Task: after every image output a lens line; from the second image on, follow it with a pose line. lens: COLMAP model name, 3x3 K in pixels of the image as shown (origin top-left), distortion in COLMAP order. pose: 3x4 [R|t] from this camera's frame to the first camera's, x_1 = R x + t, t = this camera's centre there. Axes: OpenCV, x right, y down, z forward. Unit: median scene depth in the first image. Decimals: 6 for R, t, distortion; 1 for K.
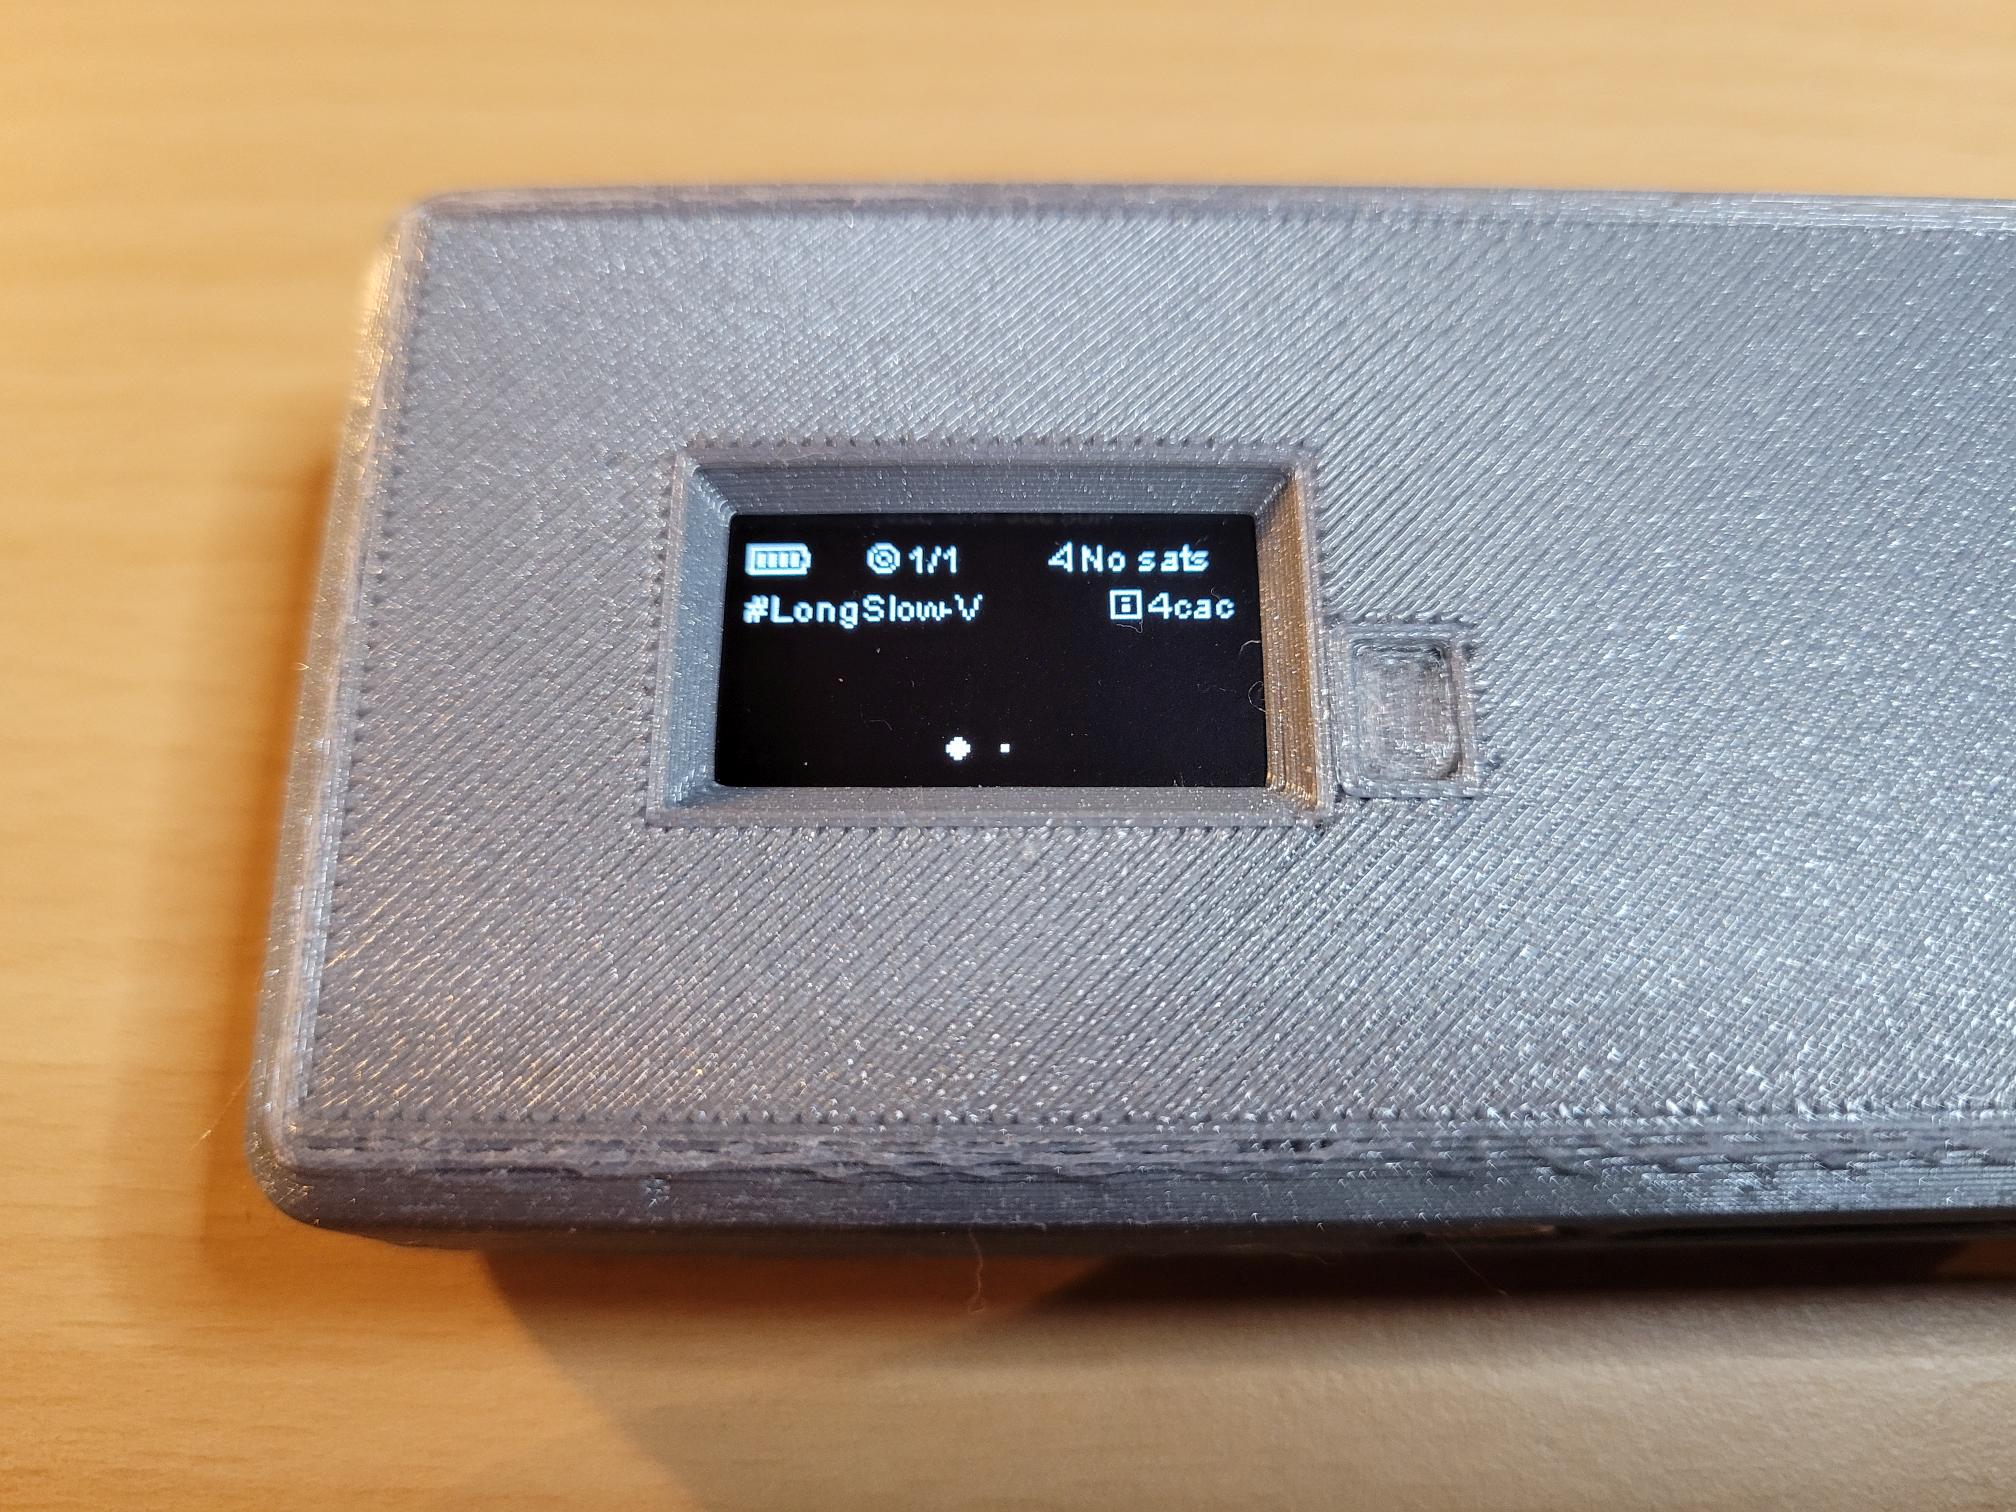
lens RADIAL K [[1579.2, 0, 1012.9], [0, 1579.2, 771.6], [0, 0, 1]] dist [-0.048016, 0.008826]
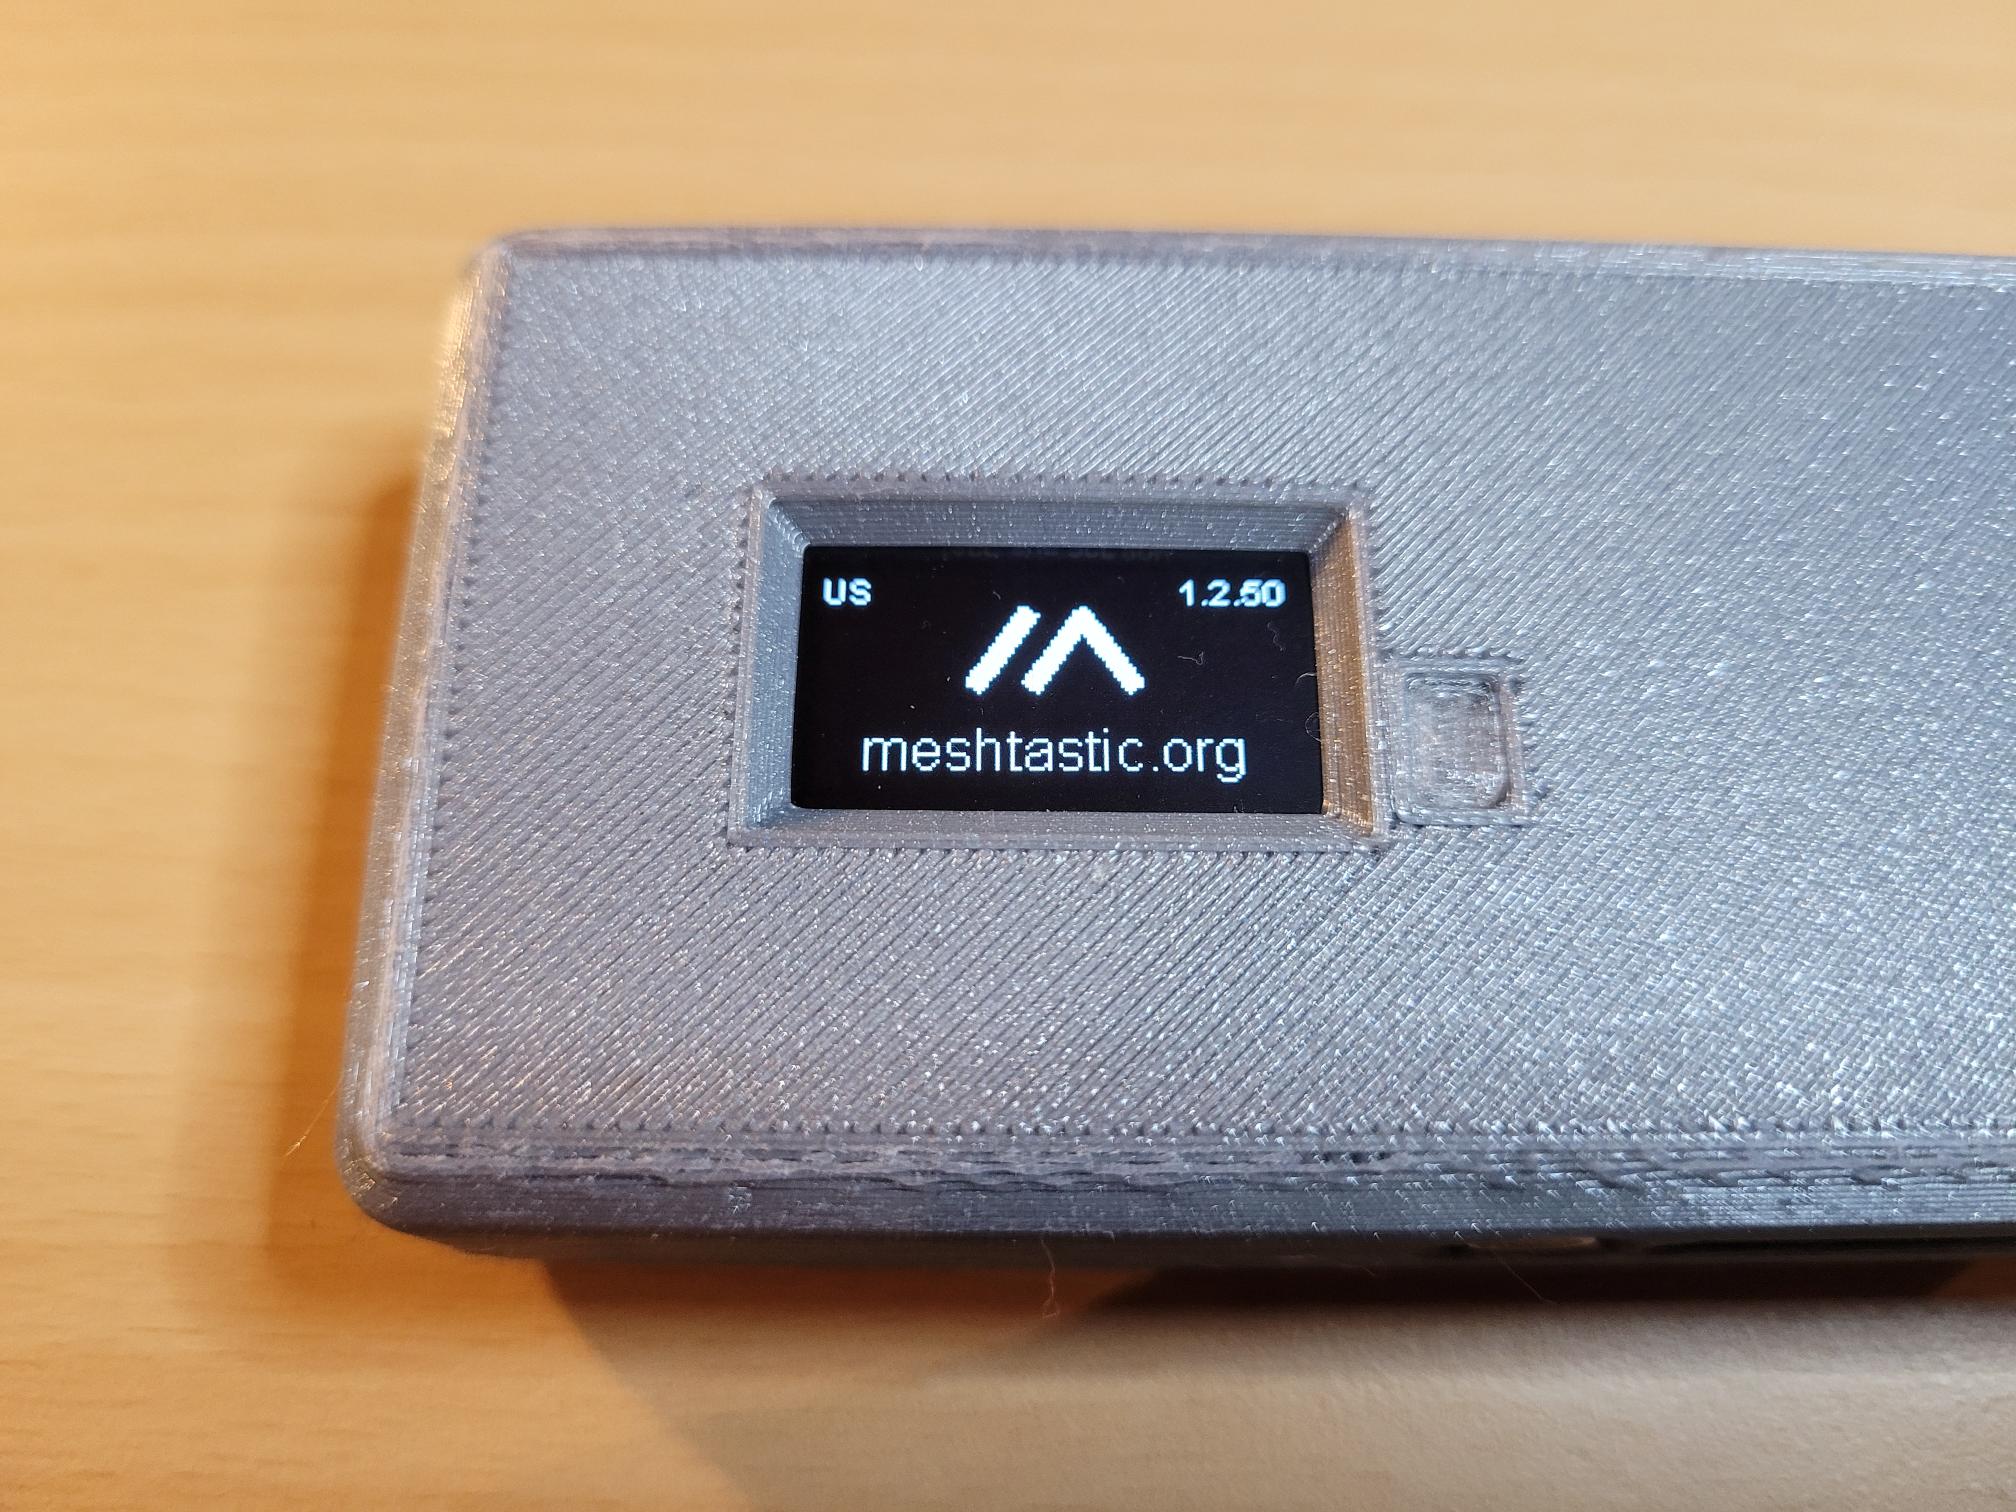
lens RADIAL K [[1579.2, 0, 1011.8], [0, 1579.2, 783.9], [0, 0, 1]] dist [-0.048016, 0.008826]
pose [[0.999904, 0.009850, 0.009764, -0.056956], [-0.009736, 0.999885, -0.011665, 0.004295], [-0.009877, 0.011569, 0.999884, -0.038870]]
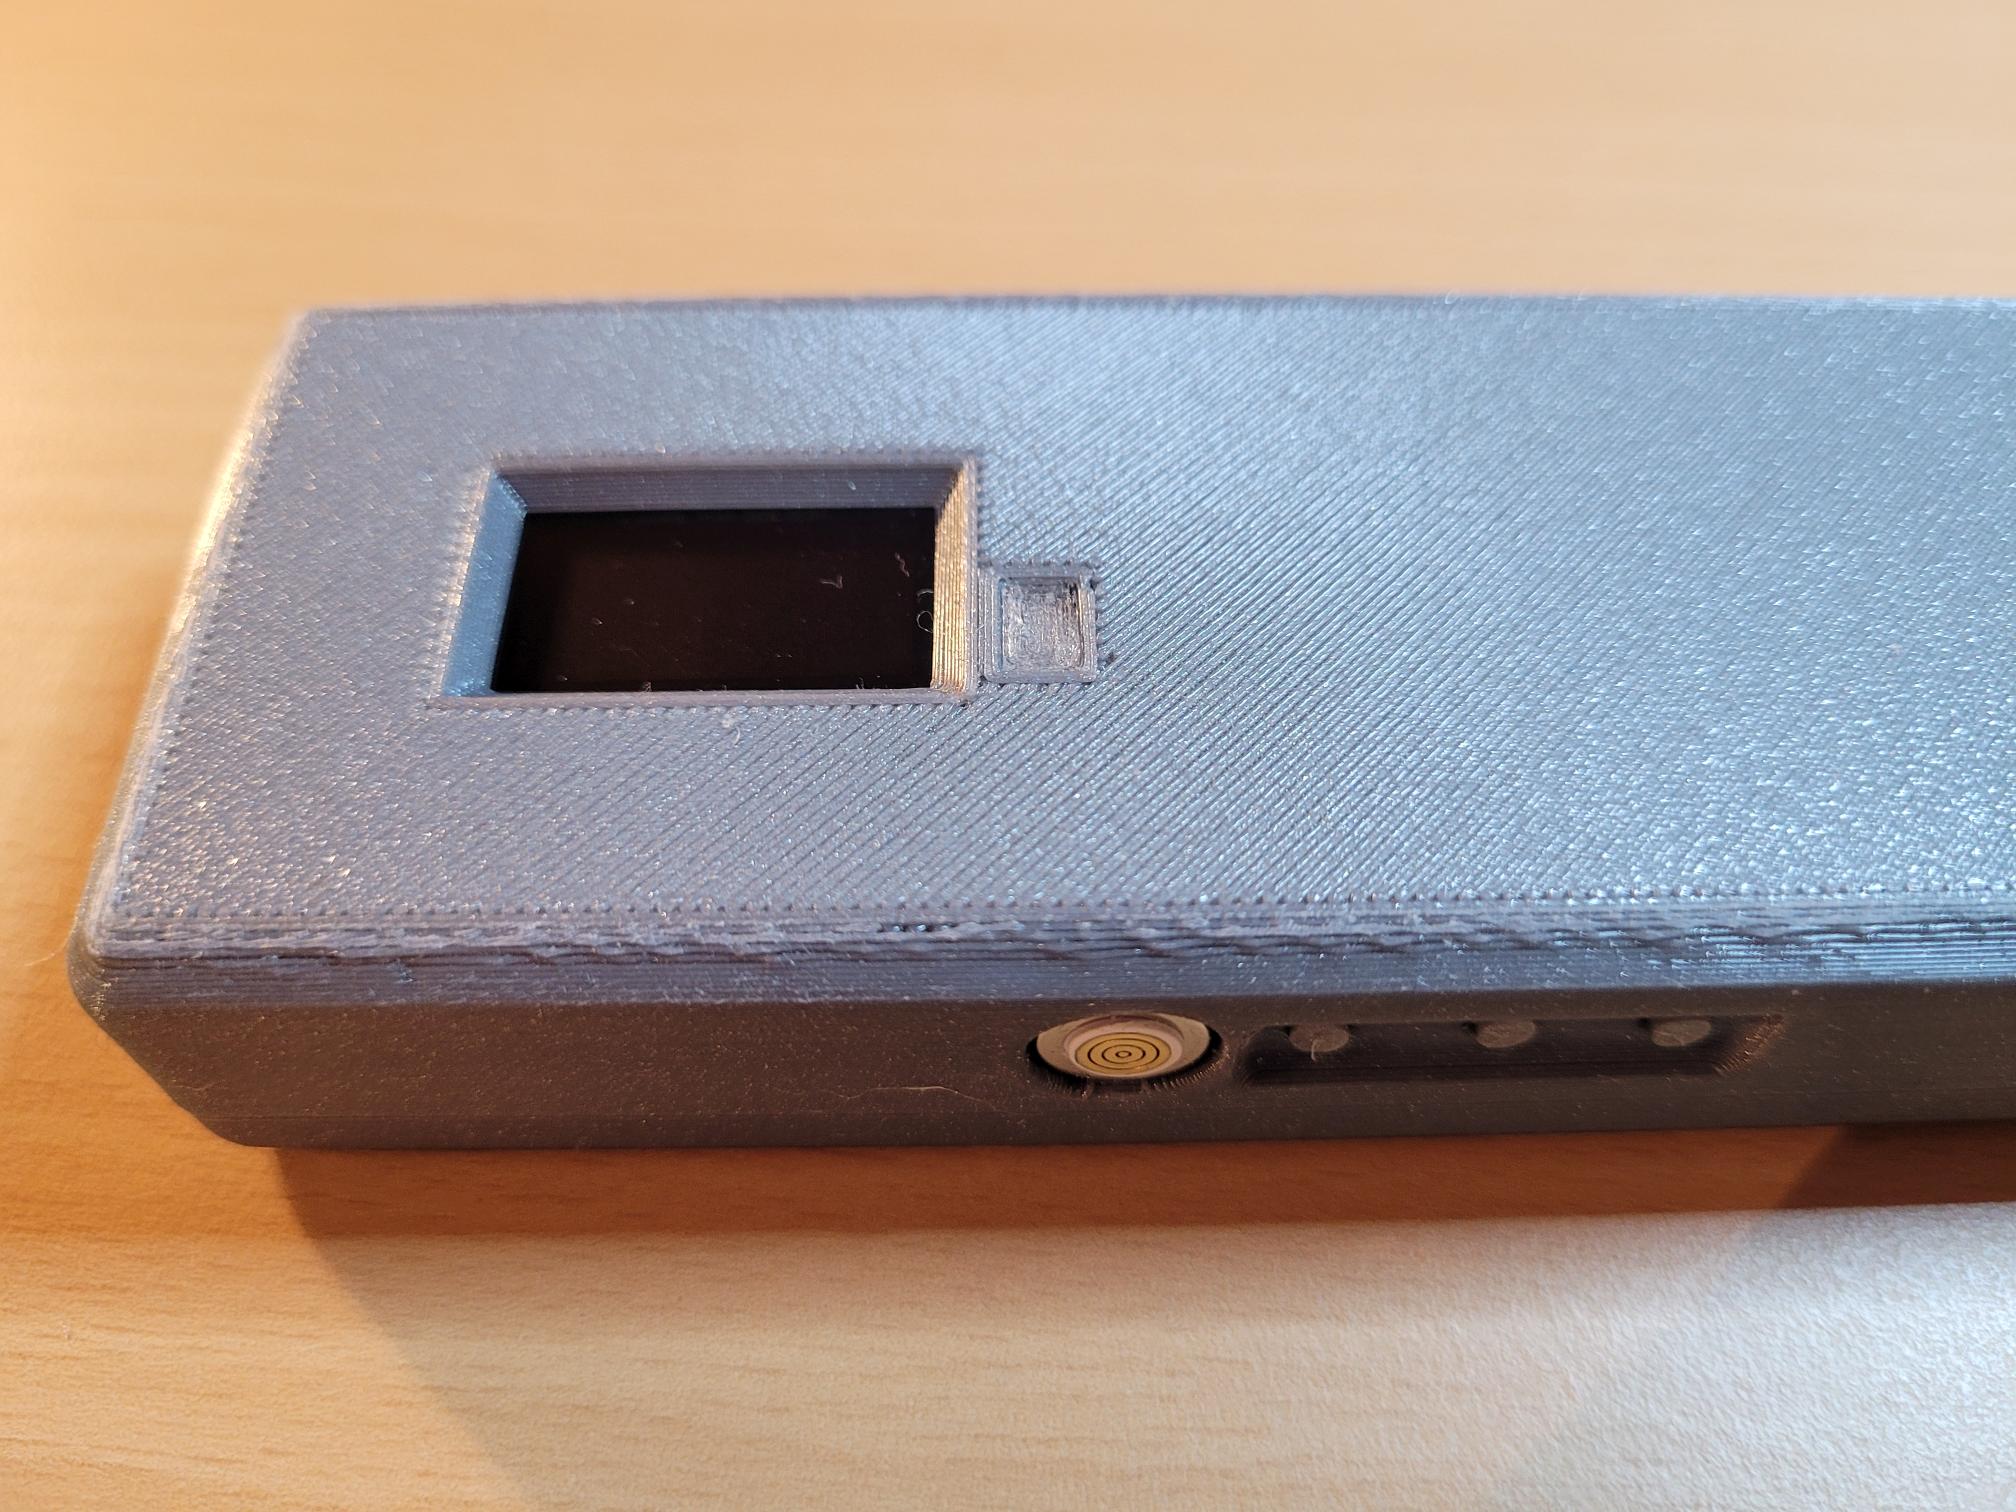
lens RADIAL K [[1579.2, 0, 1005.8], [0, 1579.2, 800.0], [0, 0, 1]] dist [-0.048016, 0.008826]
pose [[0.999921, -0.009810, 0.007835, 0.217496], [0.011409, 0.970472, -0.240944, 0.410554], [-0.005240, 0.241015, 0.970507, -0.190927]]
